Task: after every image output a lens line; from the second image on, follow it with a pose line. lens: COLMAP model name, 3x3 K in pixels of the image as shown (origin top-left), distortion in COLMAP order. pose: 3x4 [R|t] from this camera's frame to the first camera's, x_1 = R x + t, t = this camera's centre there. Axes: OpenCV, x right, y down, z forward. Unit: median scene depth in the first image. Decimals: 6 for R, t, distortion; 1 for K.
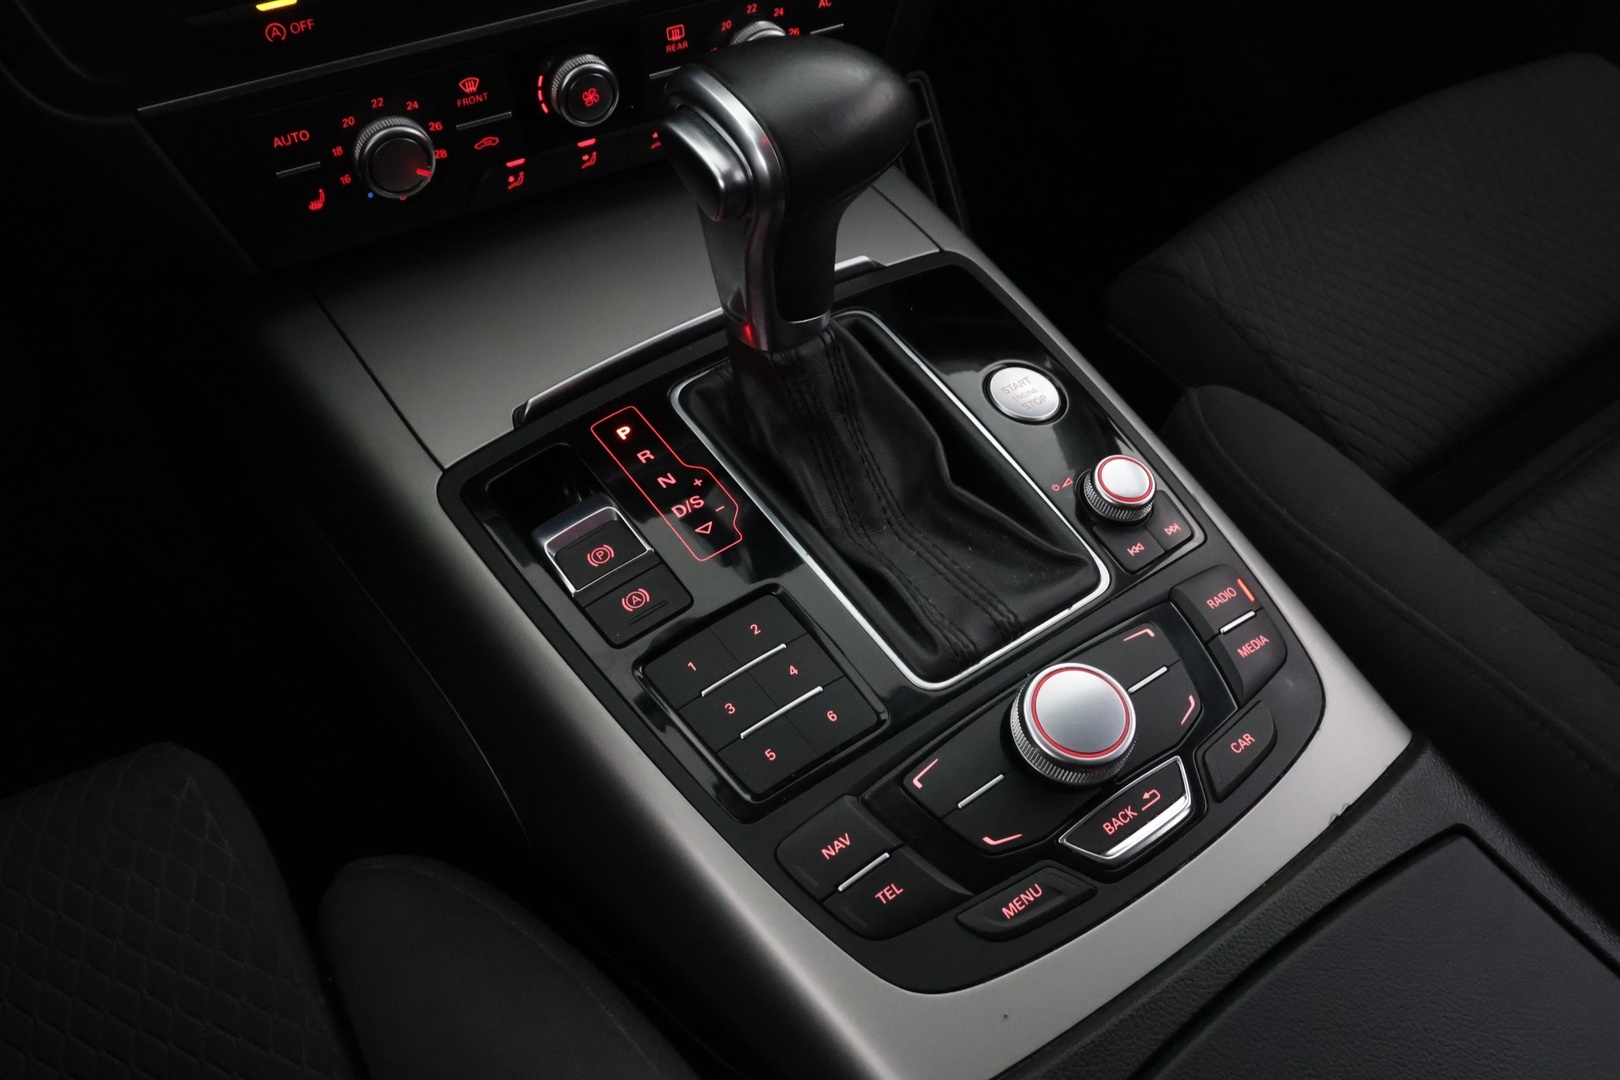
lens RADIAL K [[1337.4, 0, 805.1], [0, 1337.4, 535.6], [0, 0, 1]] dist [-0.037827, 0.026332]
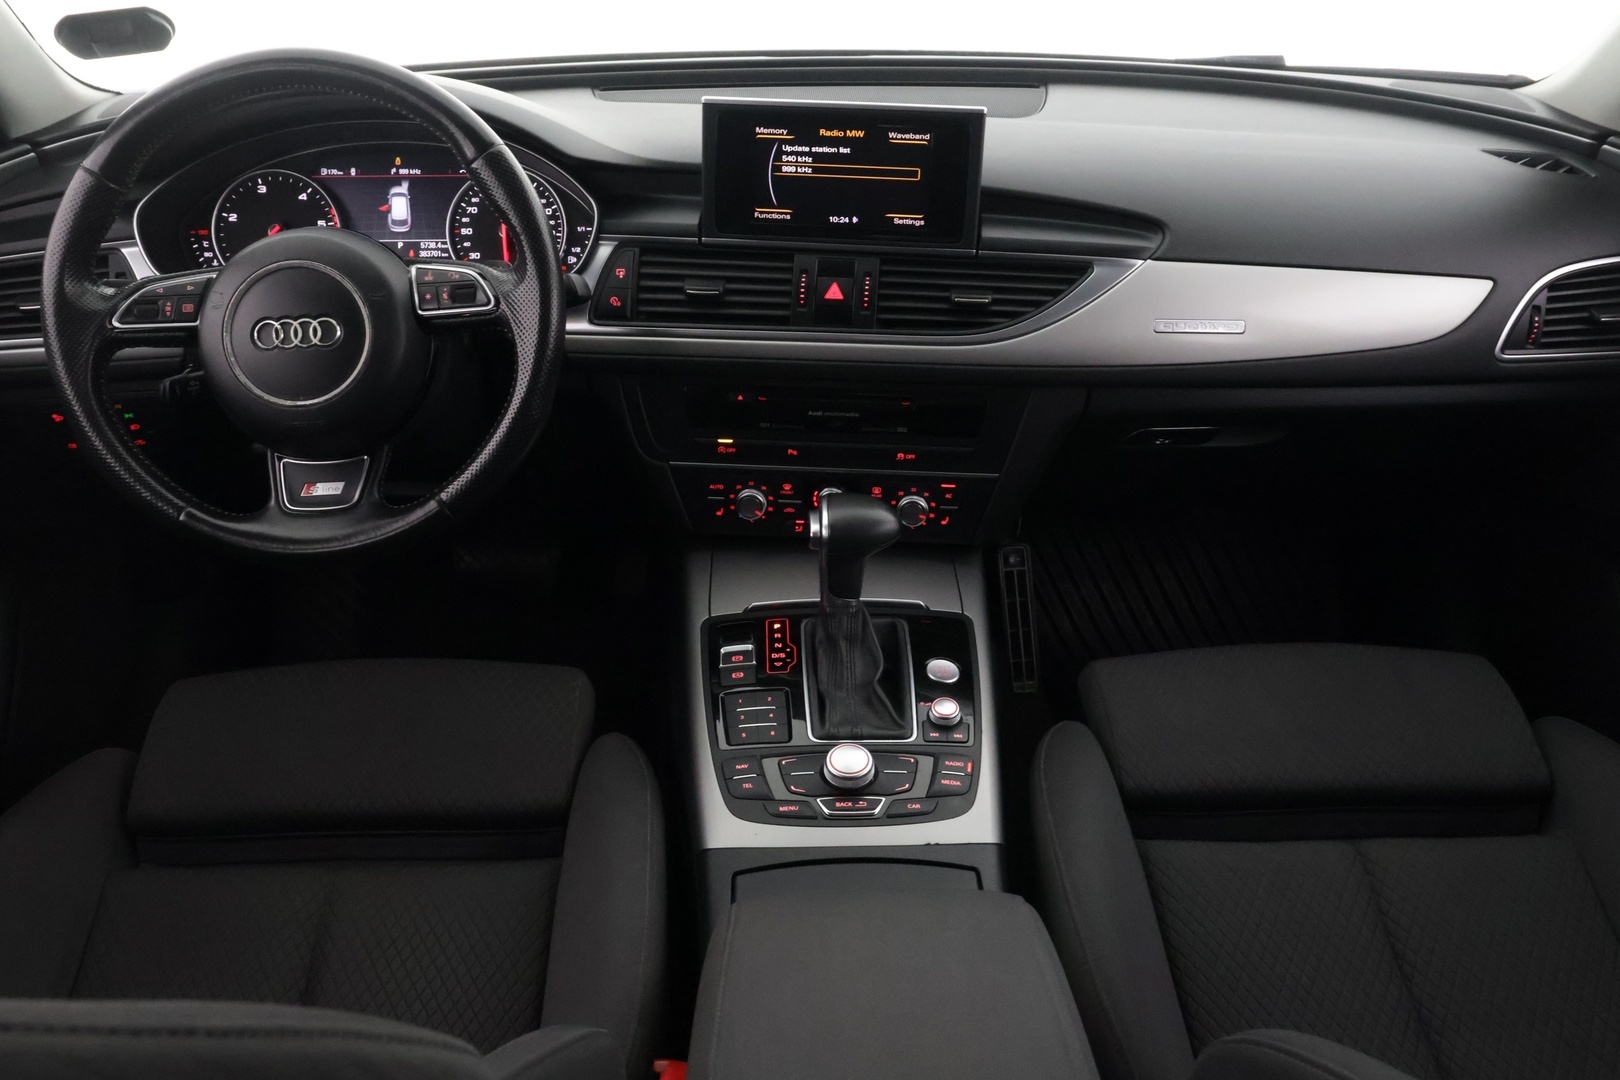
lens RADIAL K [[1337.4, 0, 794.6], [0, 1337.4, 536.1], [0, 0, 1]] dist [-0.037827, 0.026332]
pose [[0.821585, 0.259500, -0.507601, 1.065238], [-0.412296, 0.885393, -0.214690, 0.282844], [0.393714, 0.385667, 0.834416, -1.073986]]
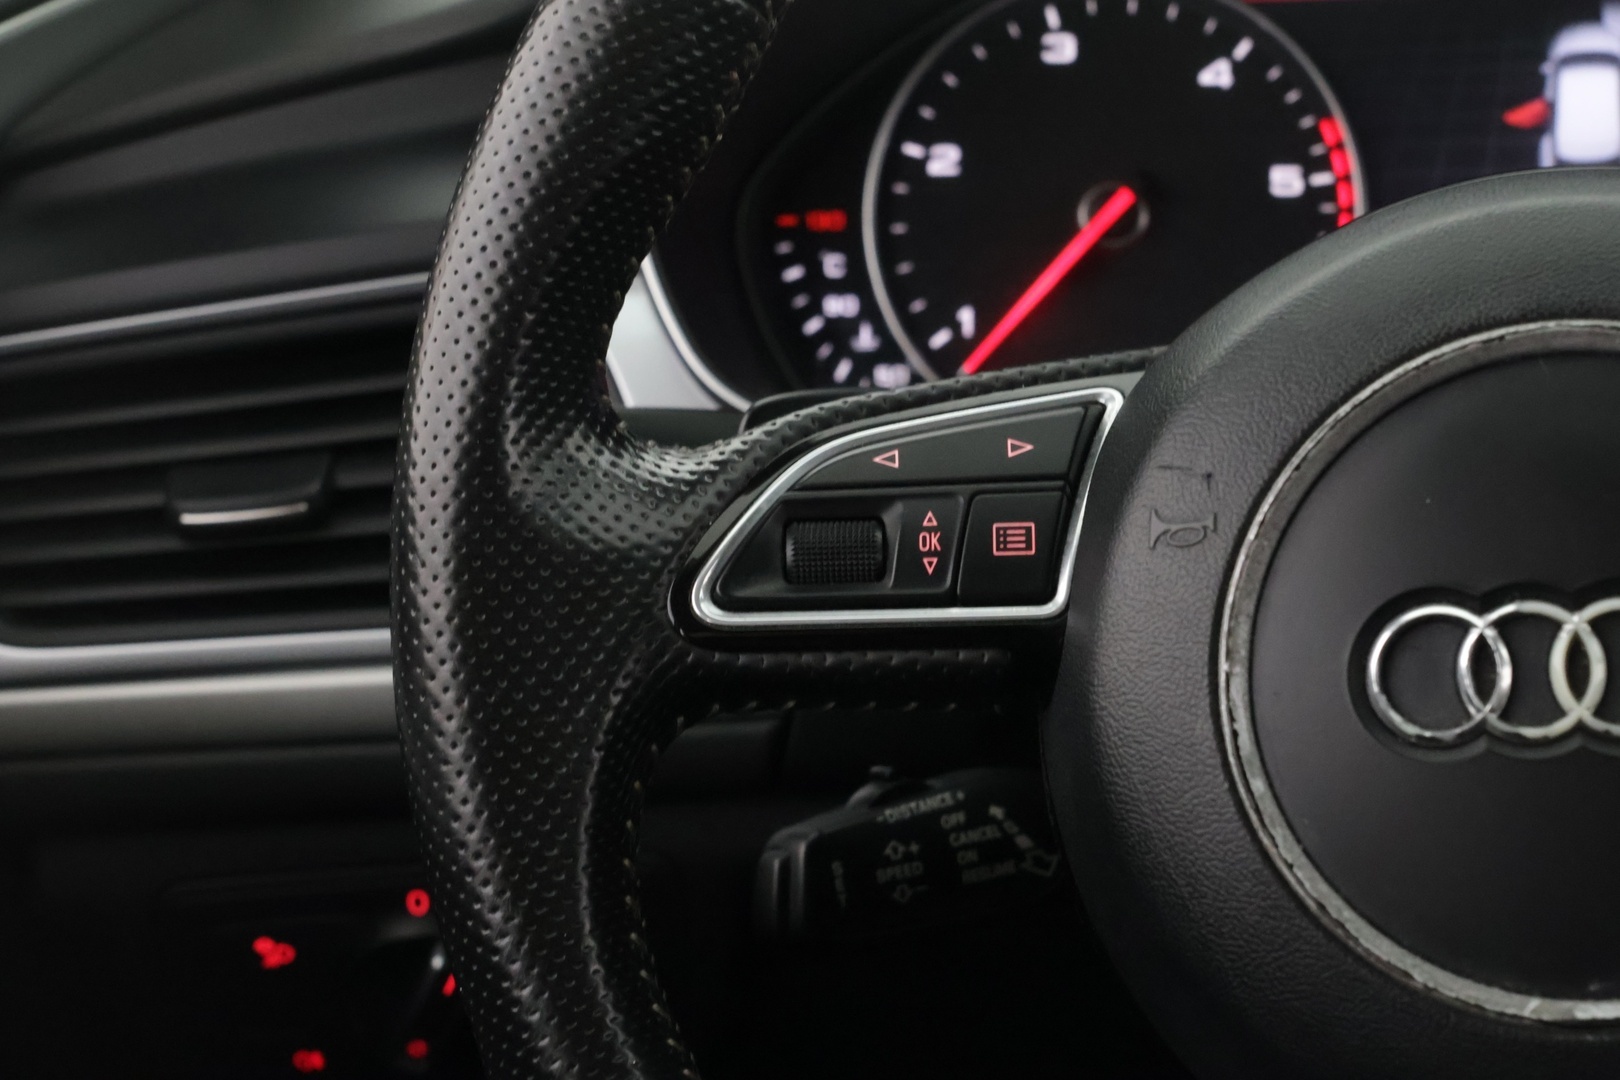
lens RADIAL K [[3721.9, 0, 804.1], [0, 3721.9, 530.7], [0, 0, 1]] dist [0.080959, 0.000000]
pose [[0.662002, 0.183535, -0.726683, 0.026056], [-0.487713, 0.841690, -0.231720, 0.240552], [0.569113, 0.507812, 0.646713, -0.721963]]
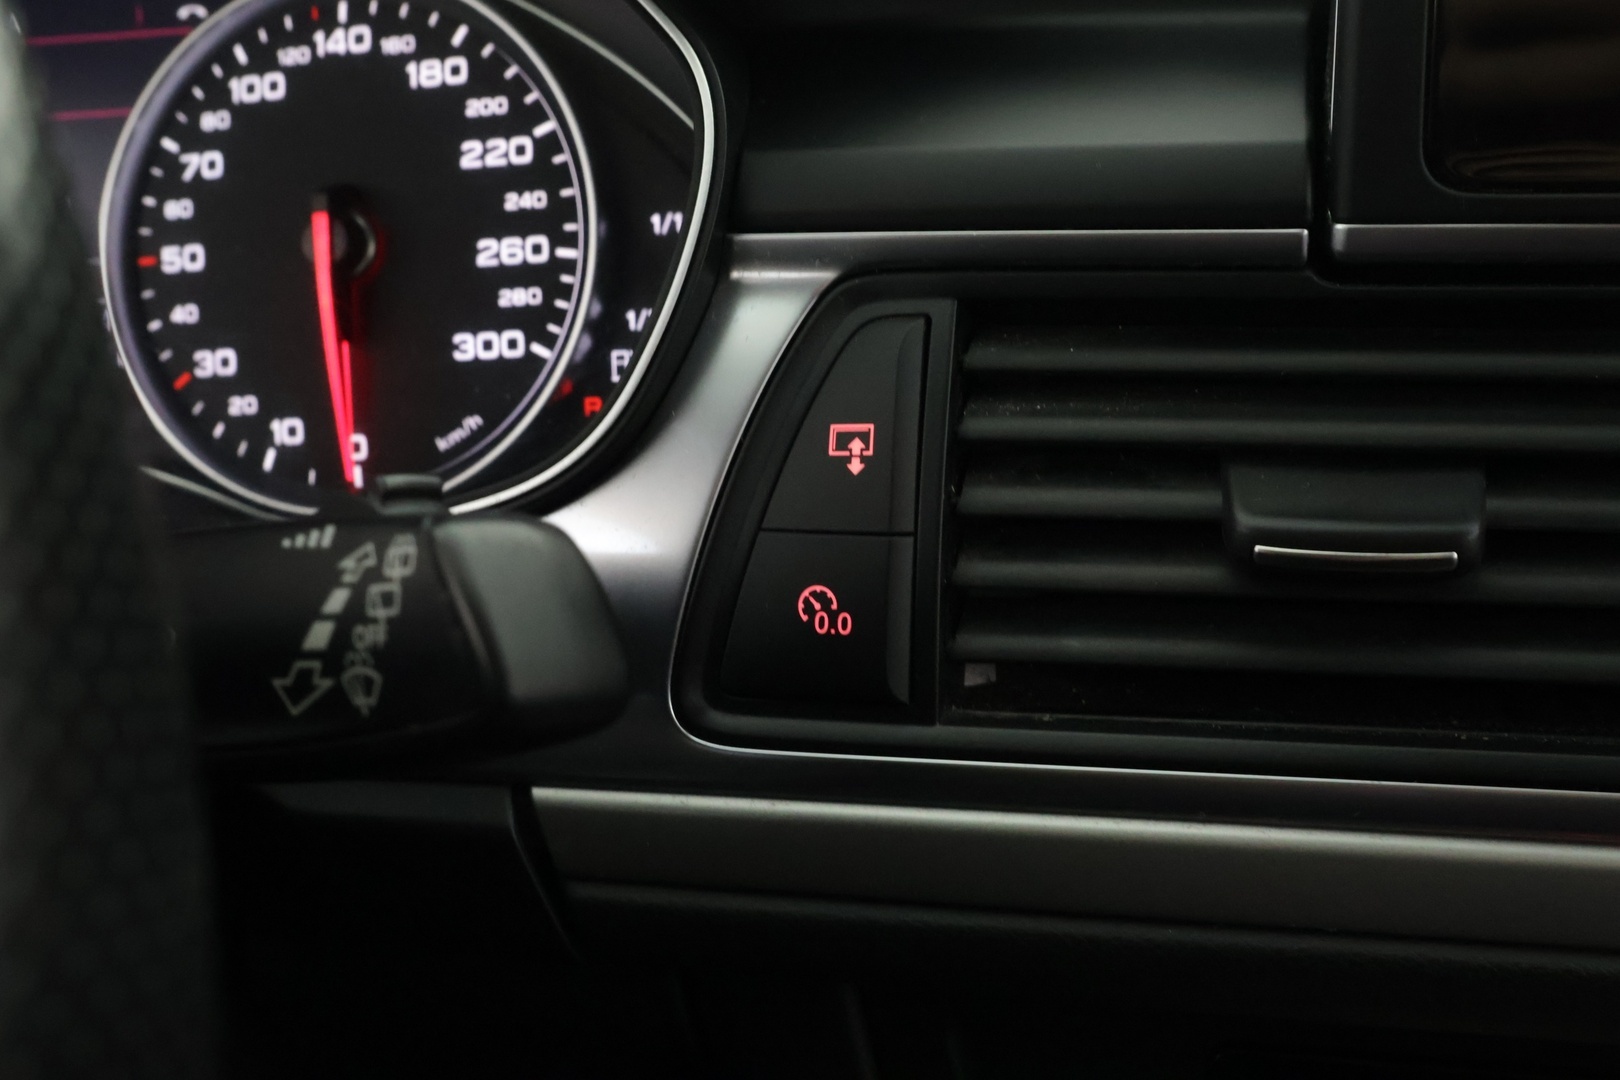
lens RADIAL K [[1717.0, 0, 799.5], [0, 1717.0, 546.9], [0, 0, 1]] dist [-0.008289, 0.000000]
pose [[0.732246, 0.208523, -0.648331, -0.195937], [-0.430795, 0.879137, -0.203797, -0.381385], [0.527476, 0.428527, 0.733576, 0.240268]]
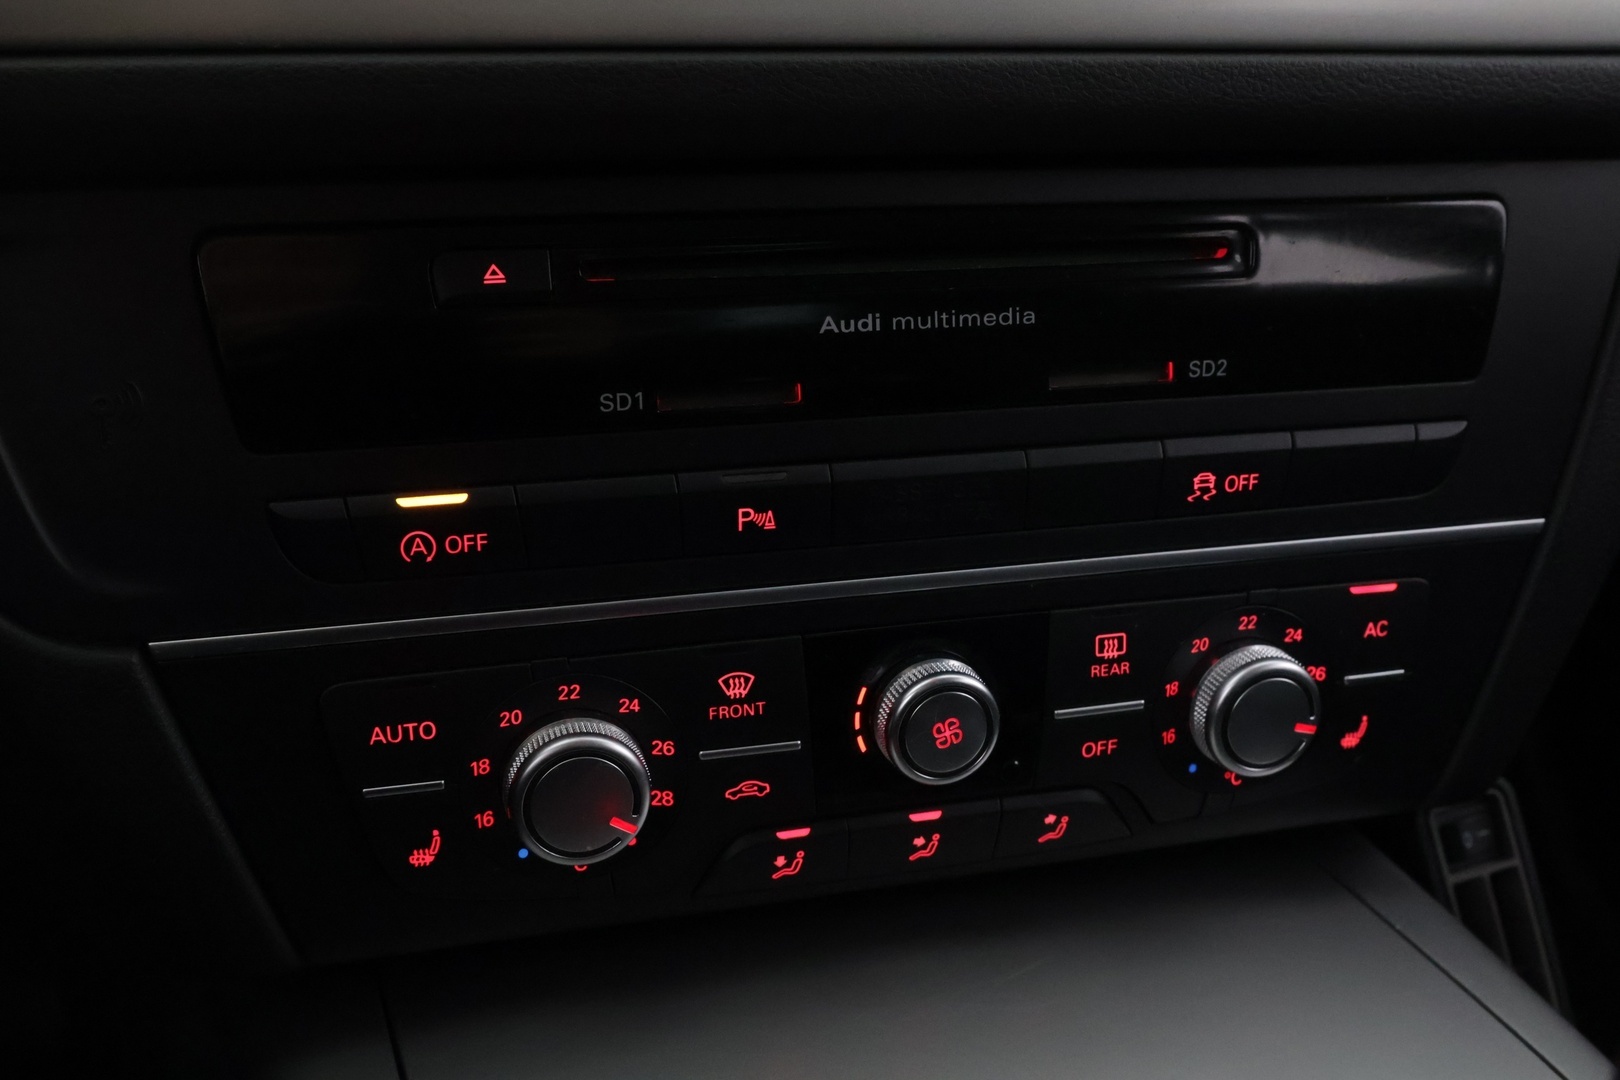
lens RADIAL K [[1563.2, 0, 807.8], [0, 1563.2, 534.3], [0, 0, 1]] dist [-0.018745, 0.000000]
pose [[0.970614, 0.078753, -0.227389, -0.078309], [-0.177970, 0.870940, -0.458028, -0.097842], [0.161971, 0.485037, 0.859363, 0.405998]]
